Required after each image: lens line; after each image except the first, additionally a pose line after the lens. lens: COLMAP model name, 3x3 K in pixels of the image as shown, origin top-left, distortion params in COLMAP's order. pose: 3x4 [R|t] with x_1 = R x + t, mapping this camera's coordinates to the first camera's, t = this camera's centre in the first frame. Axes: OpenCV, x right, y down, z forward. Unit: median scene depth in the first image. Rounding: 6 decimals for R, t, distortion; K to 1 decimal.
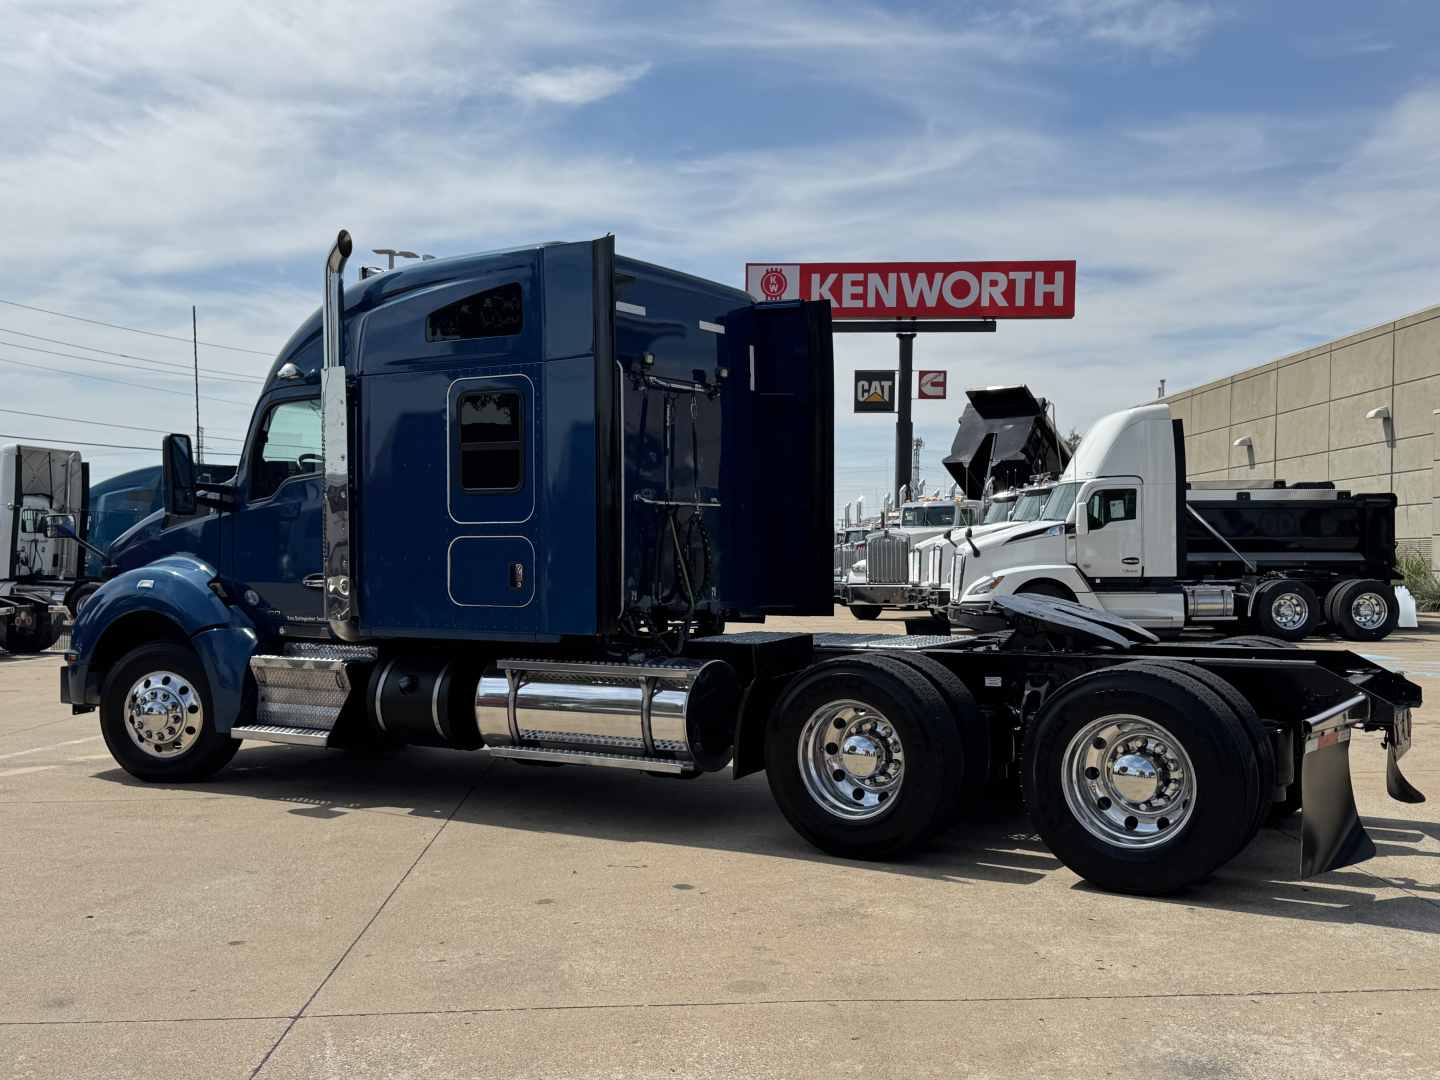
lens RADIAL K [[1500.4, 0, 704.2], [0, 1500.4, 541.3], [0, 0, 1]] dist [0.238458, -0.478097]
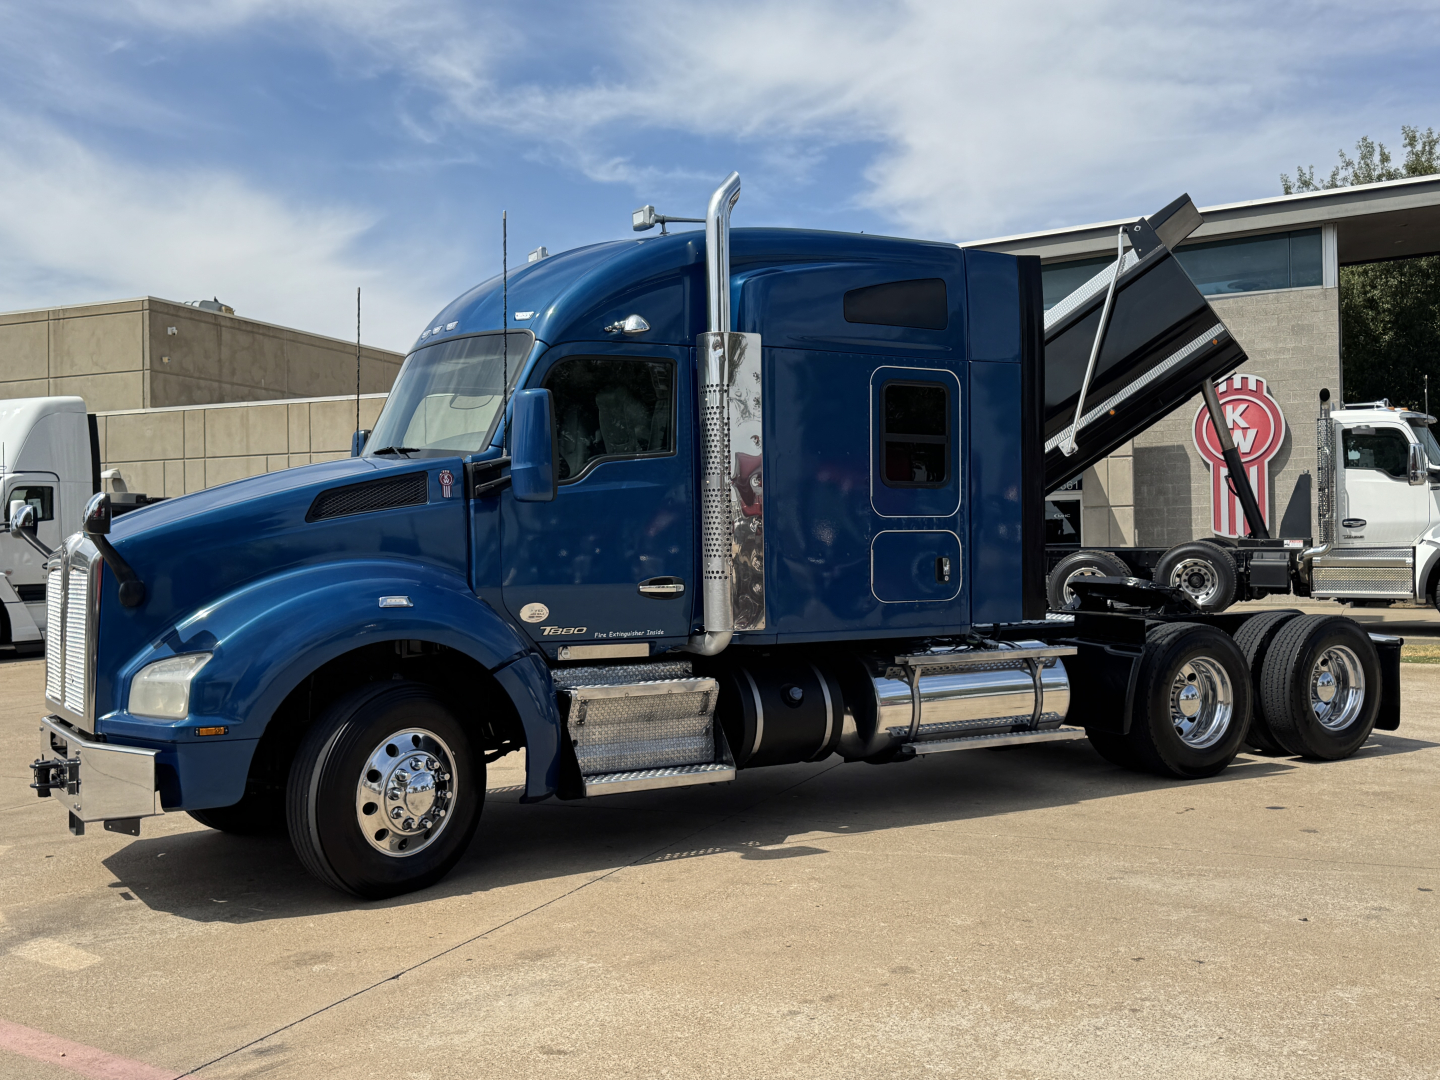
lens RADIAL K [[1500.4, 0, 704.2], [0, 1500.4, 541.3], [0, 0, 1]] dist [0.238458, -0.478097]
pose [[0.431025, -0.002666, 0.902336, -0.371681], [0.006154, 0.999981, 0.000015, 0.000875], [-0.902319, 0.005546, 0.431033, 0.242819]]
